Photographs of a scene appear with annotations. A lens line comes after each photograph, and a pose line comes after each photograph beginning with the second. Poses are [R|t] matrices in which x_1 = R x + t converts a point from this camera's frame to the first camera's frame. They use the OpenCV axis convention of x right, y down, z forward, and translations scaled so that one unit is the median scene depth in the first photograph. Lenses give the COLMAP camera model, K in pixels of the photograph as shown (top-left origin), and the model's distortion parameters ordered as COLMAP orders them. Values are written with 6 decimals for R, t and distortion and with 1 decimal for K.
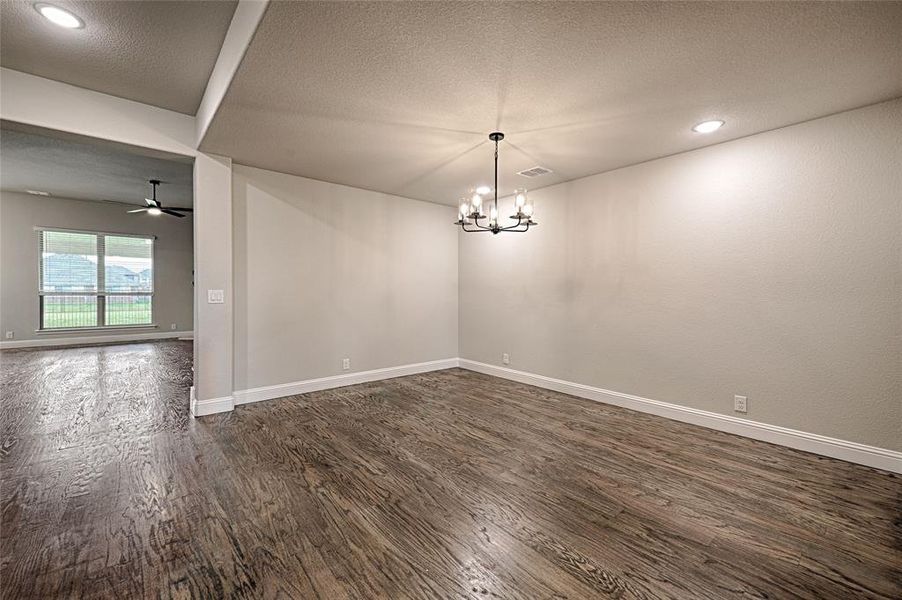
lens RADIAL K [[411.6, 0, 453.7], [0, 411.6, 297.5], [0, 0, 1]] dist [0.004175, -0.000981]
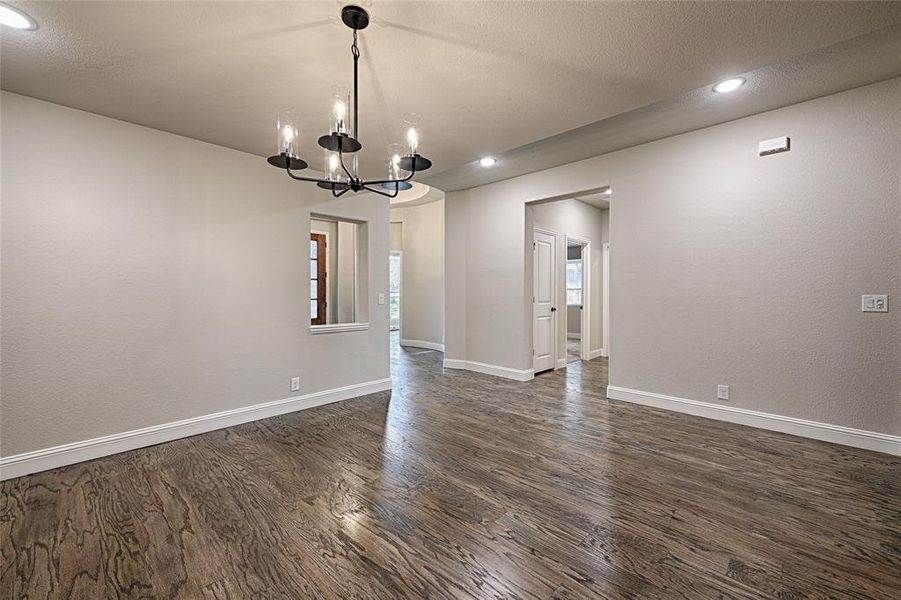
lens RADIAL K [[379.4, 0, 449.0], [0, 379.4, 299.1], [0, 0, 1]] dist [0.013678, -0.002359]
pose [[-0.996613, -0.006331, -0.081996, 0.020797], [-0.008745, 0.999538, 0.029109, -0.028105], [0.081774, 0.029728, -0.996207, 1.826910]]
